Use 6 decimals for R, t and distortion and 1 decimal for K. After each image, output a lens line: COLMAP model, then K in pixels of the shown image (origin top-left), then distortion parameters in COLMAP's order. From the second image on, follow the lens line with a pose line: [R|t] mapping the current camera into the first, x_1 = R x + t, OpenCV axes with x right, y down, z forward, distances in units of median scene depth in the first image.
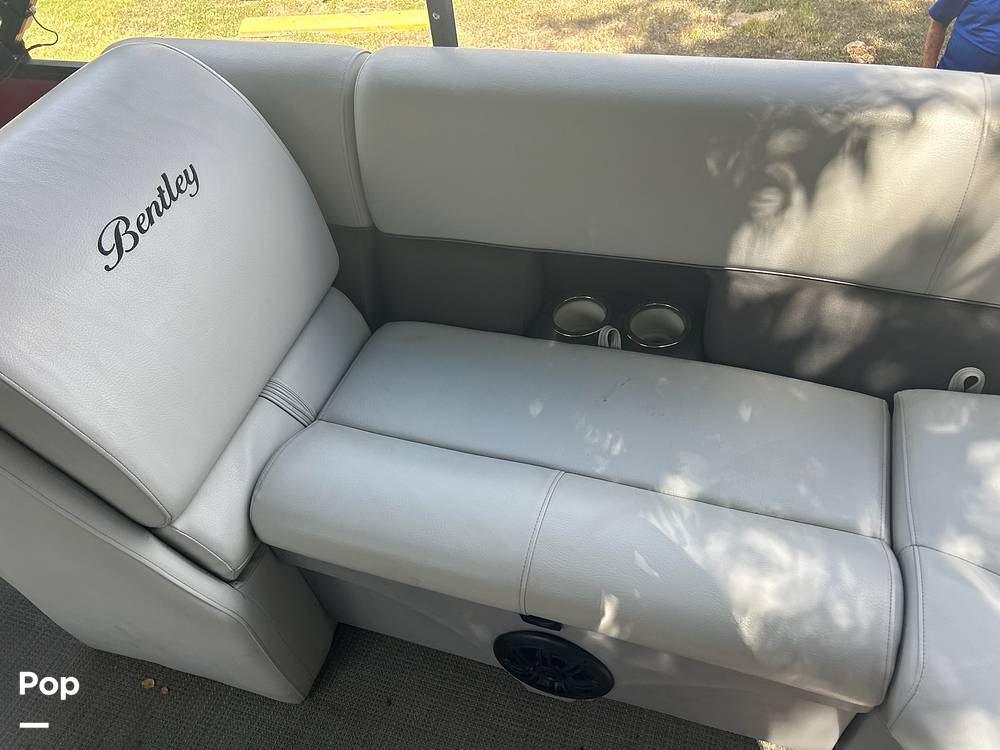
lens RADIAL K [[761.1, 0, 495.6], [0, 761.1, 375.8], [0, 0, 1]] dist [0.031575, -0.037693]
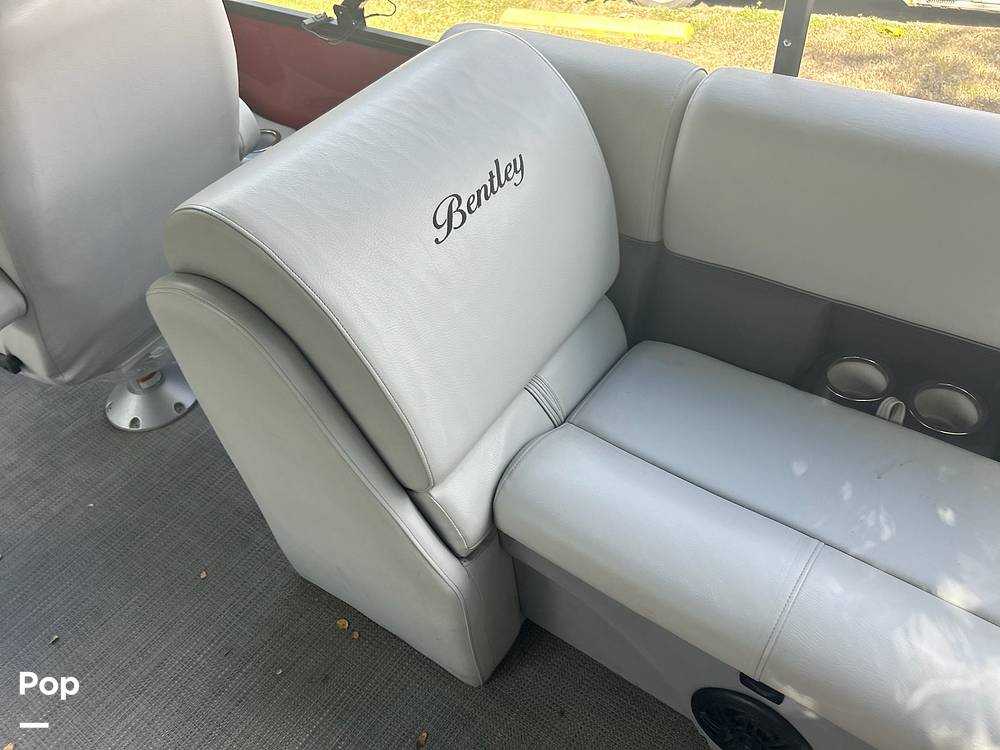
lens RADIAL K [[759.0, 0, 503.3], [0, 759.0, 377.8], [0, 0, 1]] dist [0.041915, -0.052640]
pose [[0.954765, 0.226234, -0.192984, -0.135018], [-0.226799, 0.973747, 0.019458, 0.000490], [0.192319, 0.025191, 0.981009, 0.001441]]
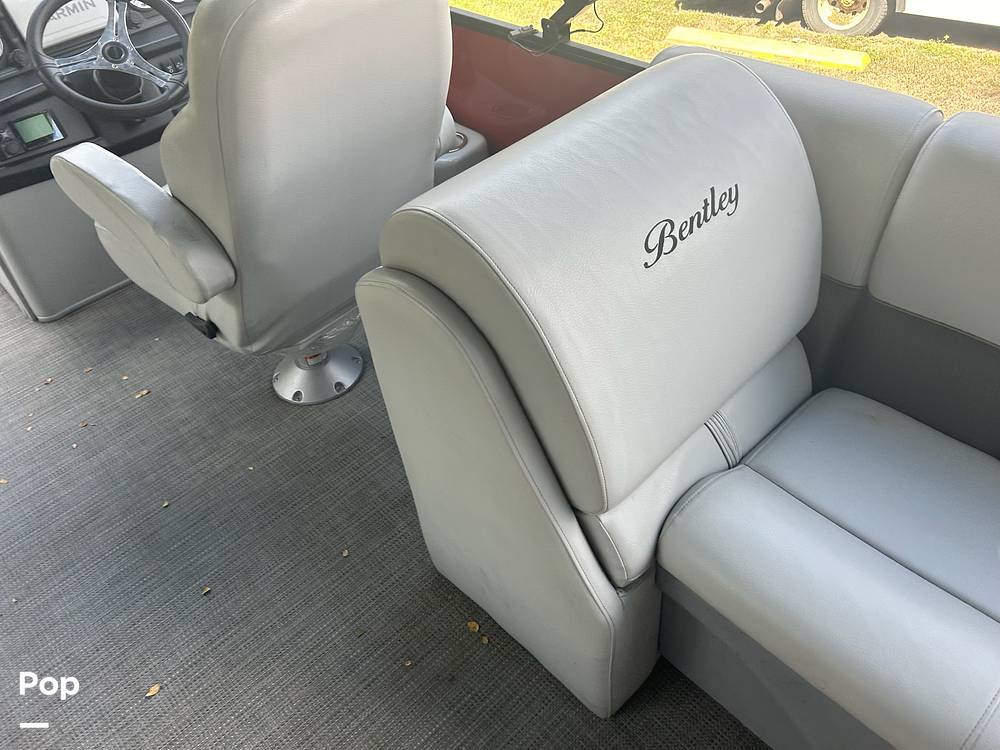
lens RADIAL K [[756.9, 0, 498.6], [0, 756.9, 358.0], [0, 0, 1]] dist [0.037893, -0.044569]
pose [[0.876202, 0.338836, -0.342724, -0.220624], [-0.349236, 0.936454, 0.032979, 0.009196], [0.332120, 0.090795, 0.938857, -0.008582]]
